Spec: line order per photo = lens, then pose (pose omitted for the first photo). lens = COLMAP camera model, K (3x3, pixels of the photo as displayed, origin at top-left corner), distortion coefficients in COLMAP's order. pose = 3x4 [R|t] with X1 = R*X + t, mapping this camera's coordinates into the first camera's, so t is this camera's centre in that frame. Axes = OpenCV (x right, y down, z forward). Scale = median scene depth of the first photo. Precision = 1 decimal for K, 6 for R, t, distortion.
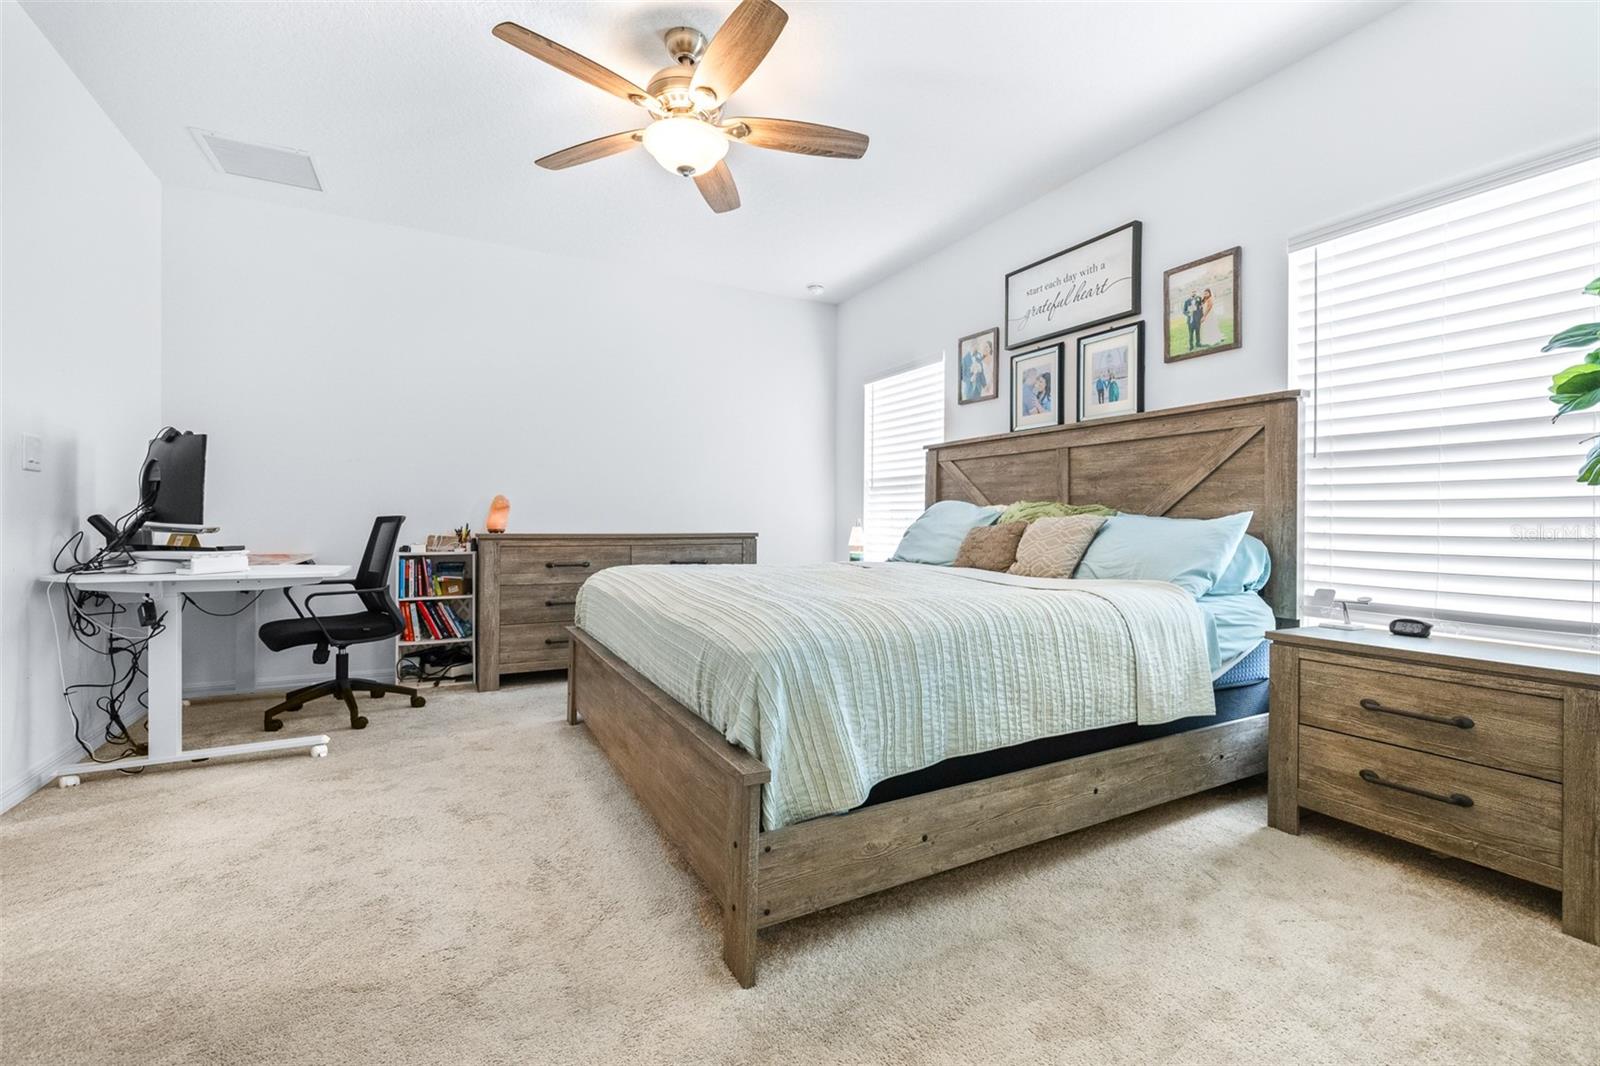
lens RADIAL K [[684.1, 0, 809.1], [0, 684.1, 526.8], [0, 0, 1]] dist [0.001522, 0.000205]
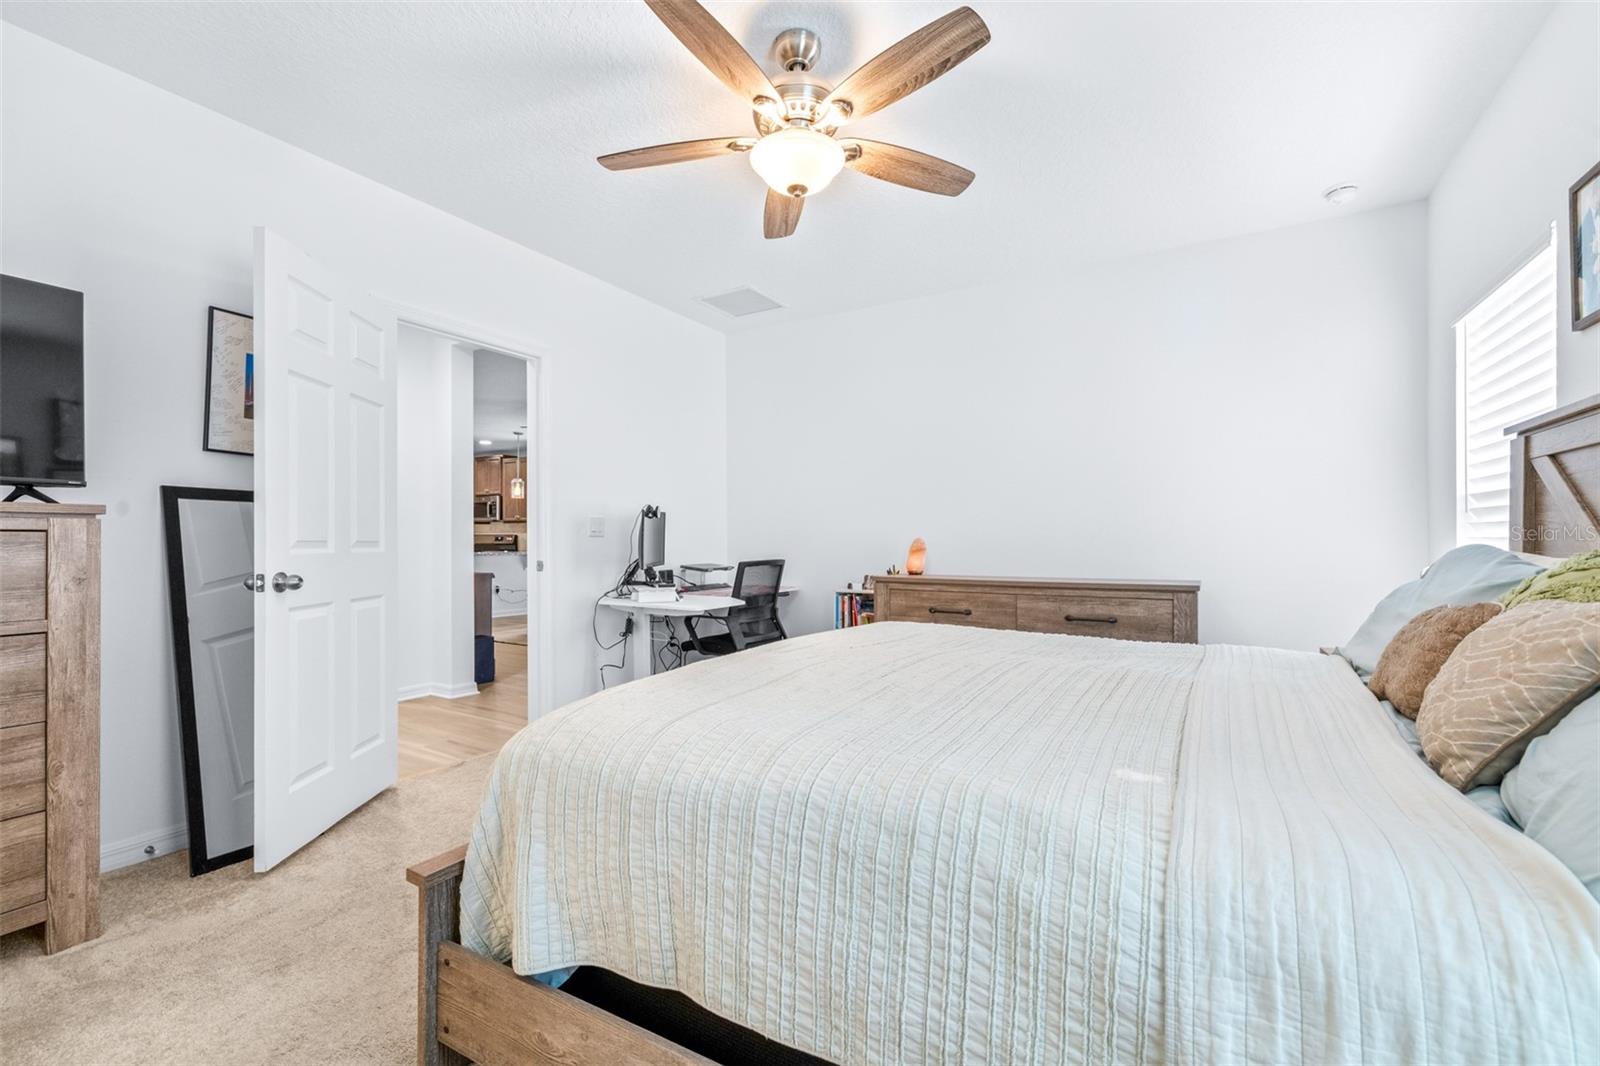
lens RADIAL K [[675.1, 0, 800.8], [0, 675.1, 544.6], [0, 0, 1]] dist [0.000965, -0.000431]
pose [[0.517214, -0.004006, -0.855846, 0.358523], [-0.001046, 0.999985, -0.005313, -0.033546], [0.855855, 0.003643, 0.517203, 0.343879]]
